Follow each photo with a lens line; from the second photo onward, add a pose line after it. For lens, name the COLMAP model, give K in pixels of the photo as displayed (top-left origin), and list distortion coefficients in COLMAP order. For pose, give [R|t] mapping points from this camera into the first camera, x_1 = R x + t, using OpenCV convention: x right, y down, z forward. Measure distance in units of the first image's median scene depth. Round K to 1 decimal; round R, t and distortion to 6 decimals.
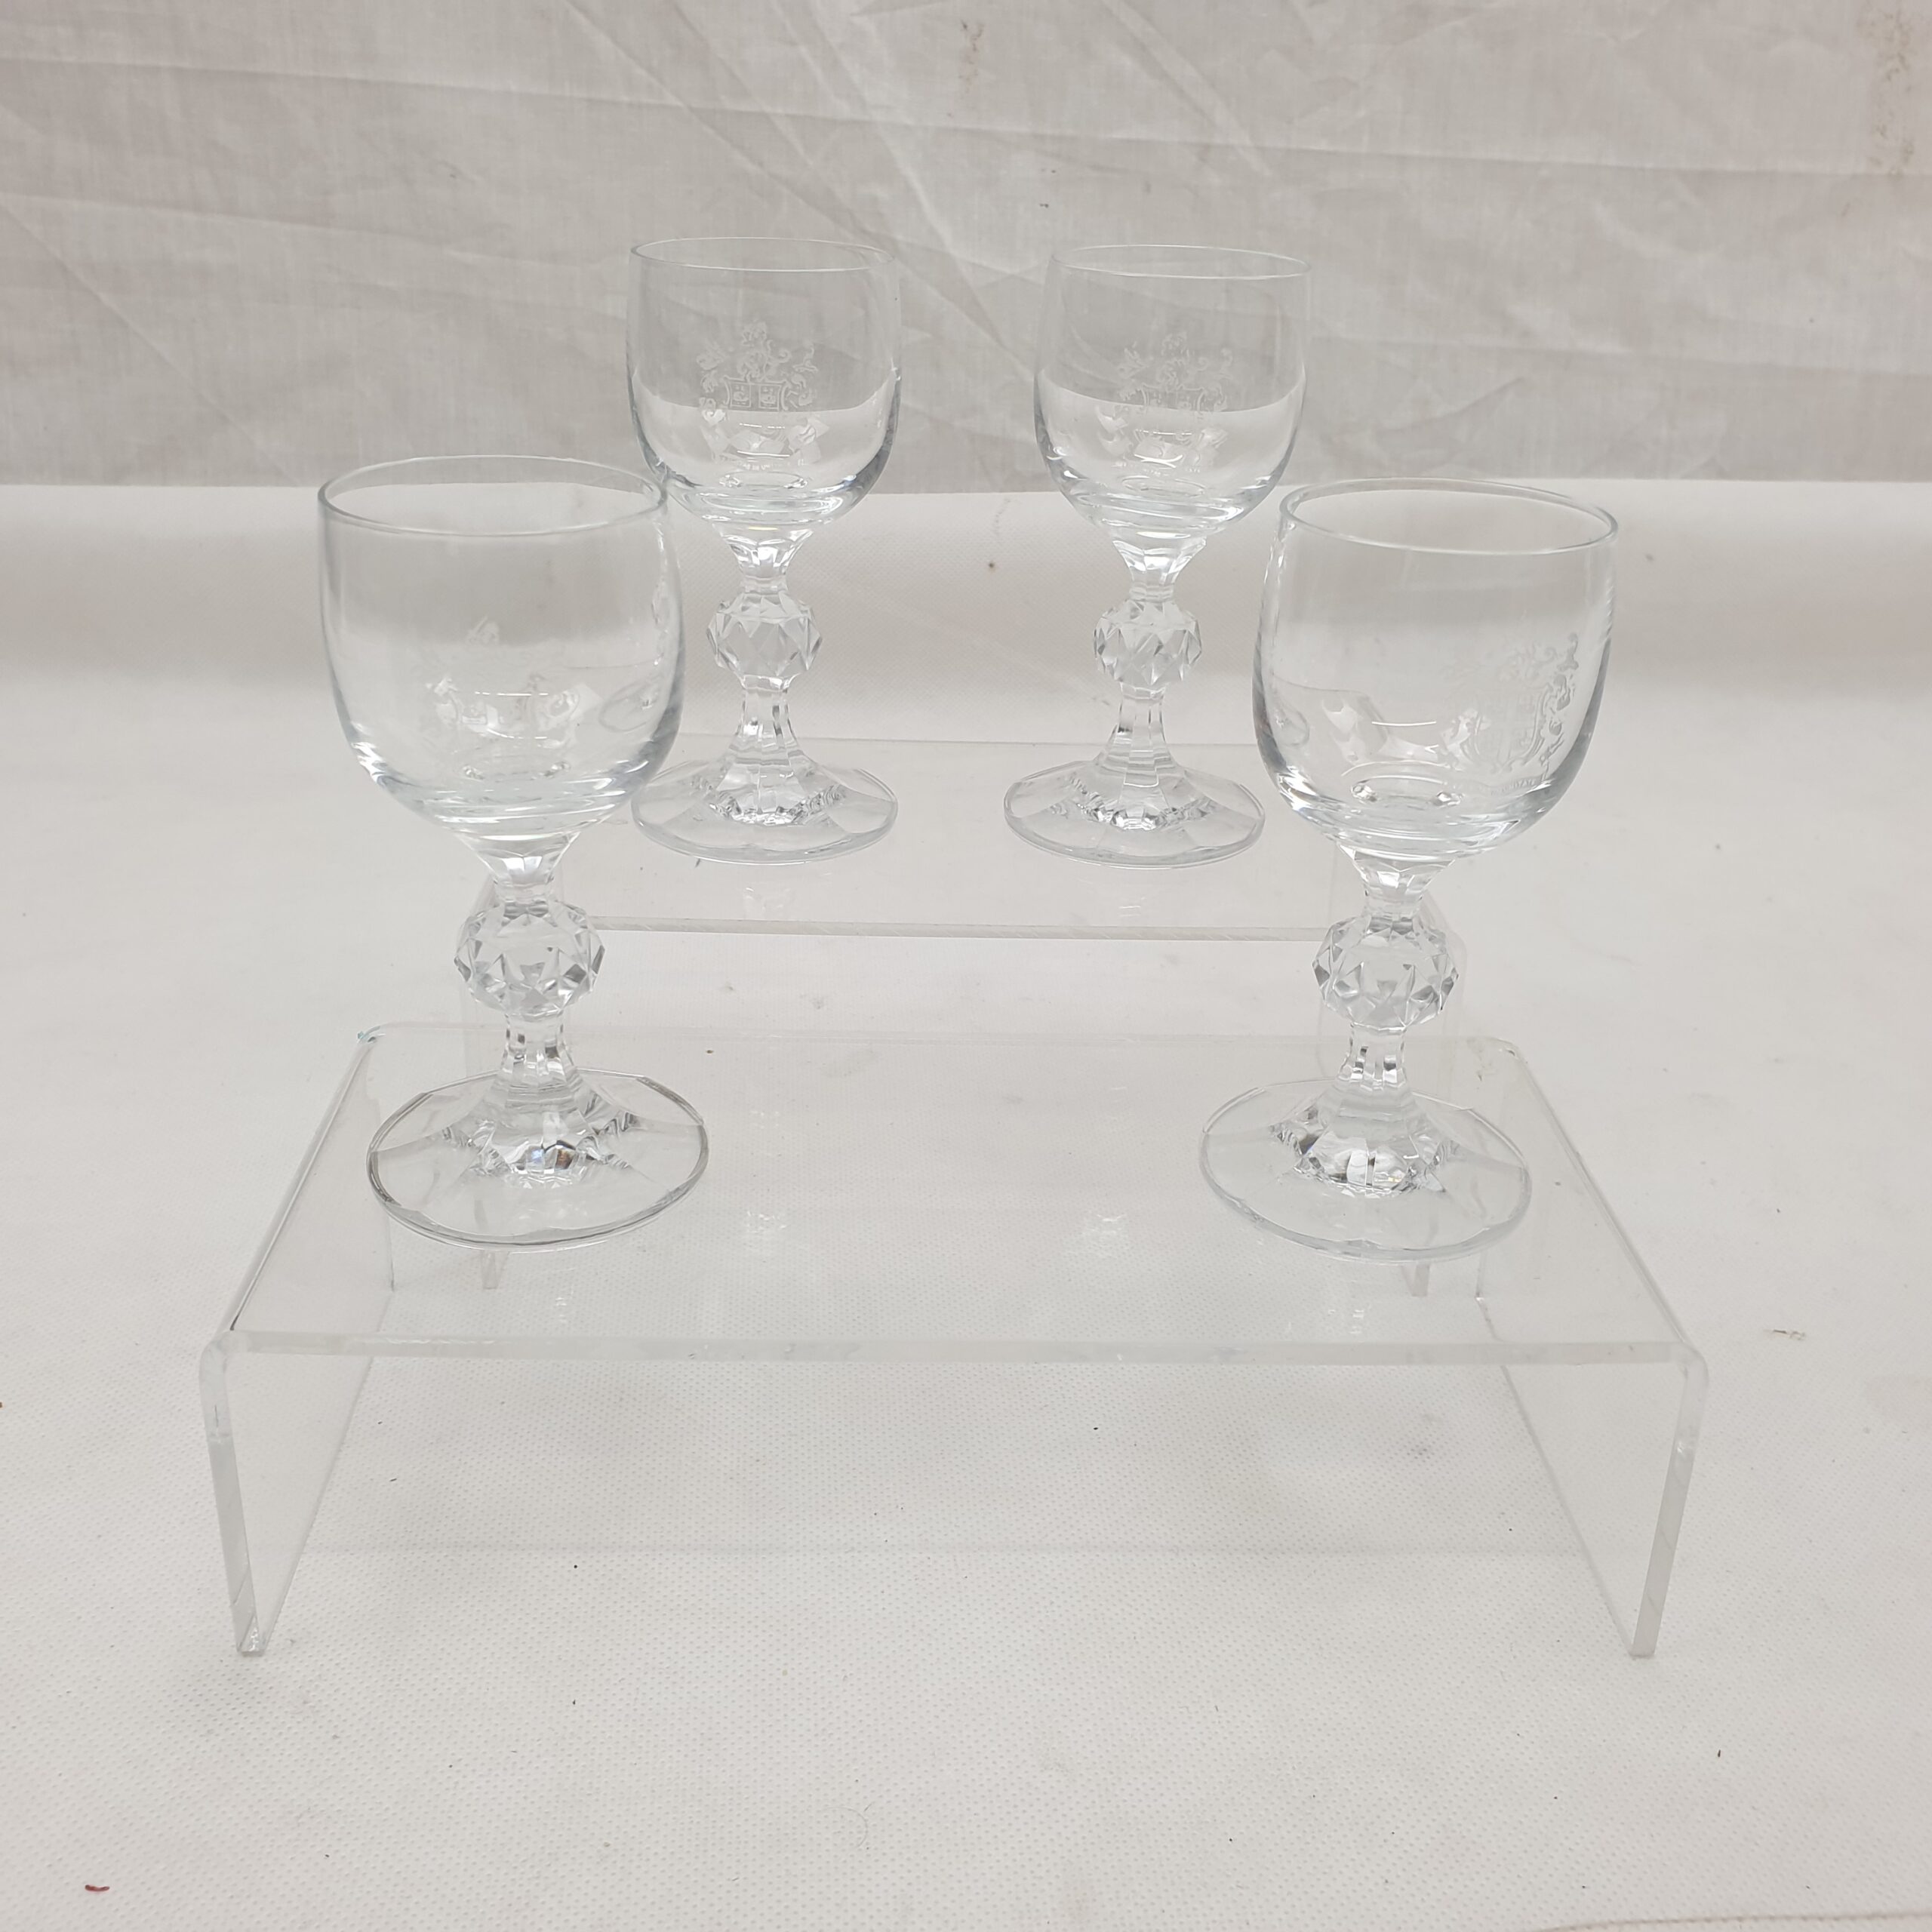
lens RADIAL K [[2046.3, 0, 972.6], [0, 2046.3, 965.2], [0, 0, 1]] dist [-0.008648, 0.000000]
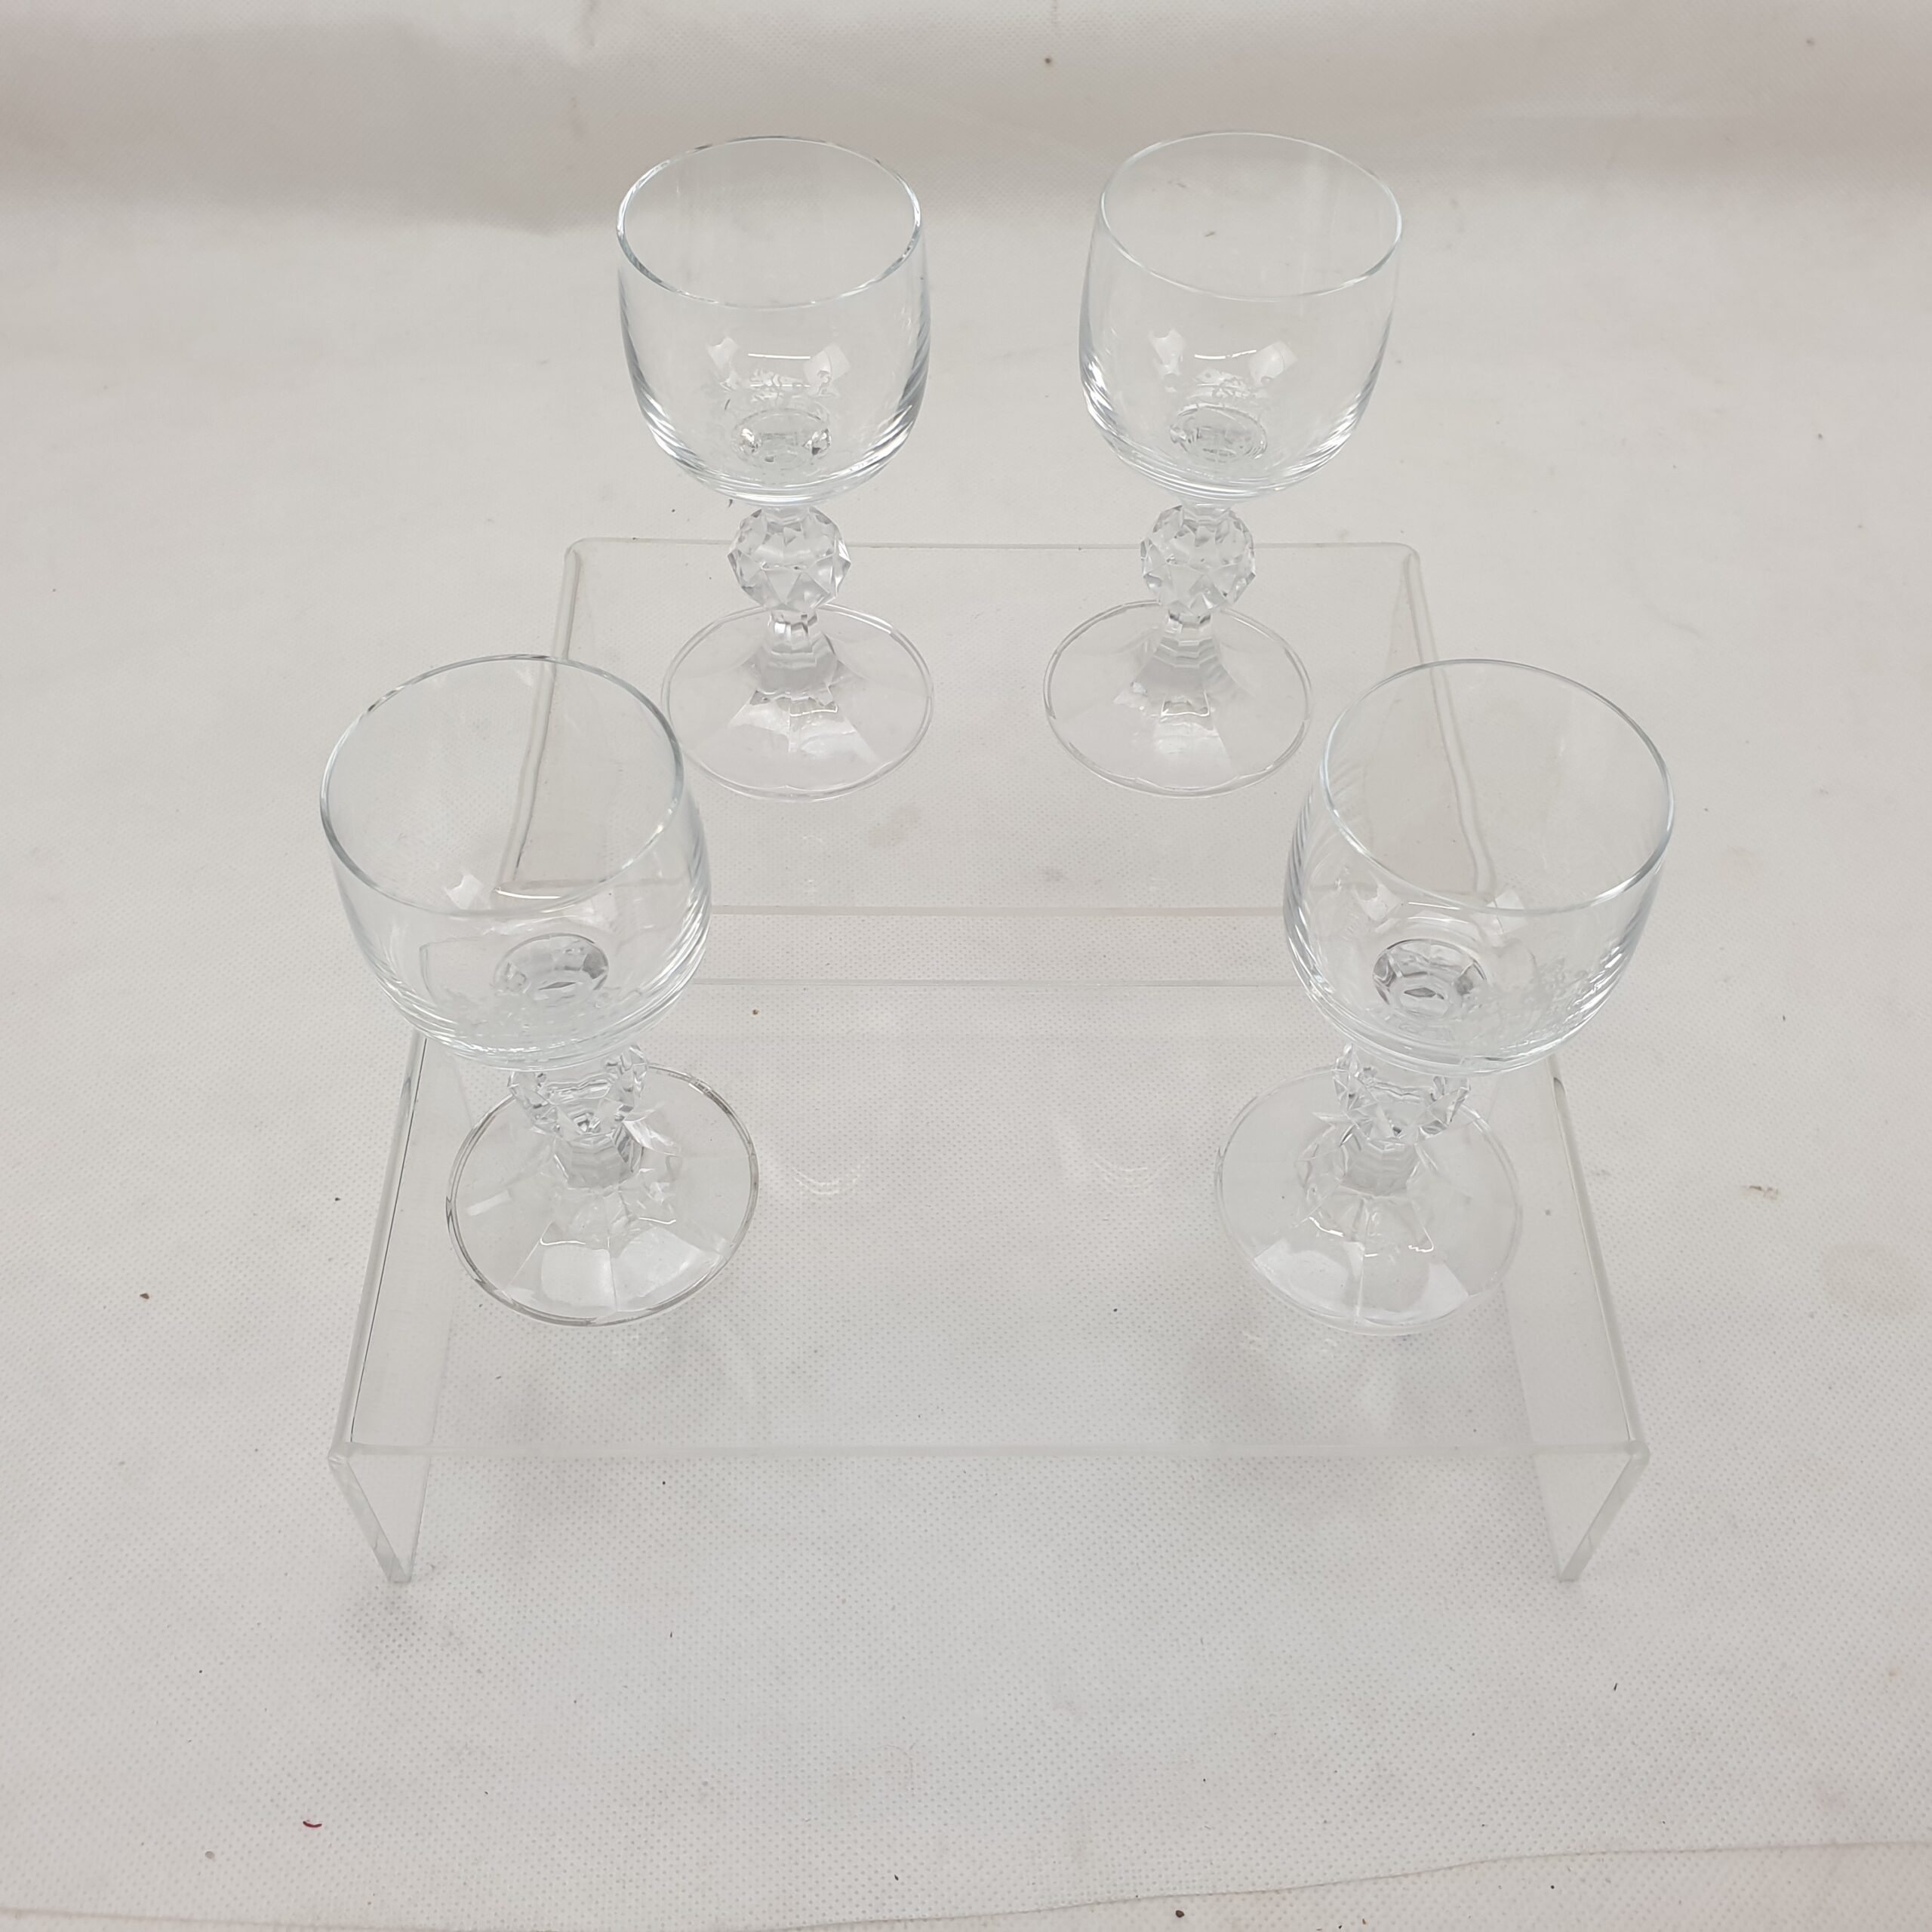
lens RADIAL K [[2046.3, 0, 986.3], [0, 2046.3, 964.2], [0, 0, 1]] dist [-0.008648, 0.000000]
pose [[0.999646, 0.009808, -0.024723, 0.008480], [0.002166, 0.896412, 0.443216, -0.245065], [0.026509, -0.443113, 0.896074, 0.043247]]
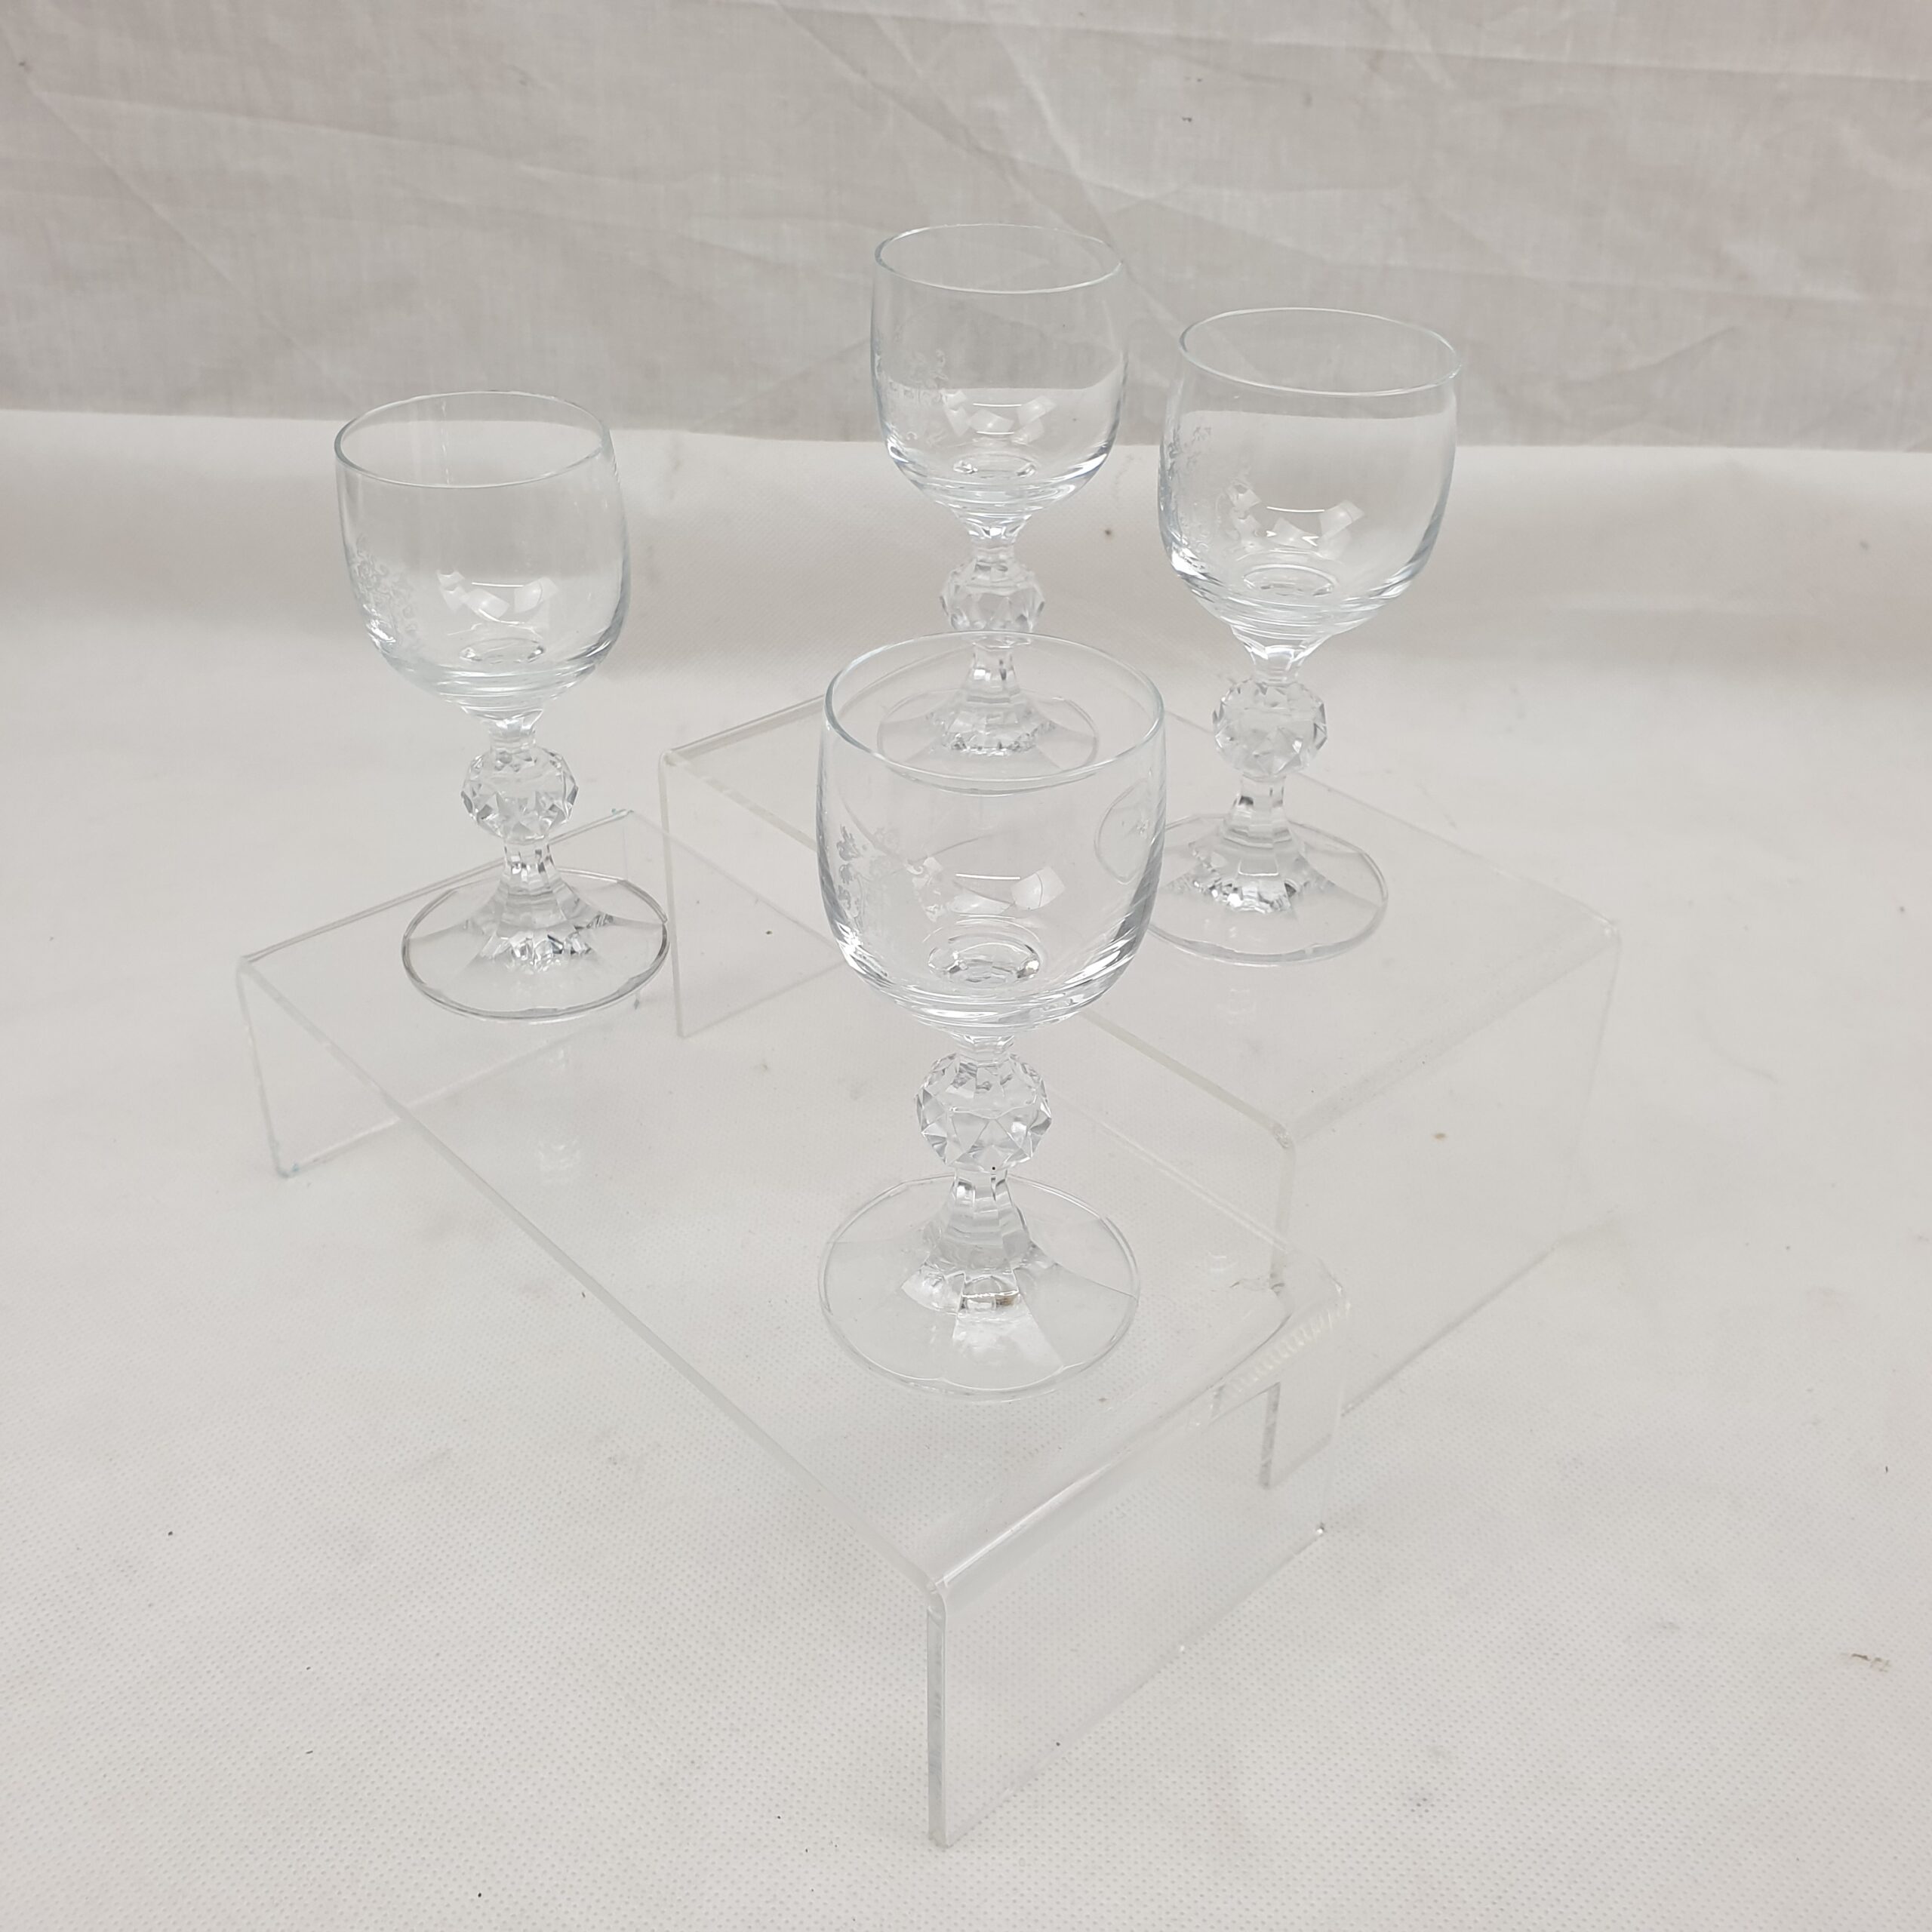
lens RADIAL K [[2046.3, 0, 976.7], [0, 2046.3, 984.6], [0, 0, 1]] dist [-0.008648, 0.000000]
pose [[0.993971, 0.056093, -0.094211, 0.049192], [-0.041489, 0.987757, 0.150381, -0.135812], [0.101493, -0.145566, 0.984129, 0.079368]]
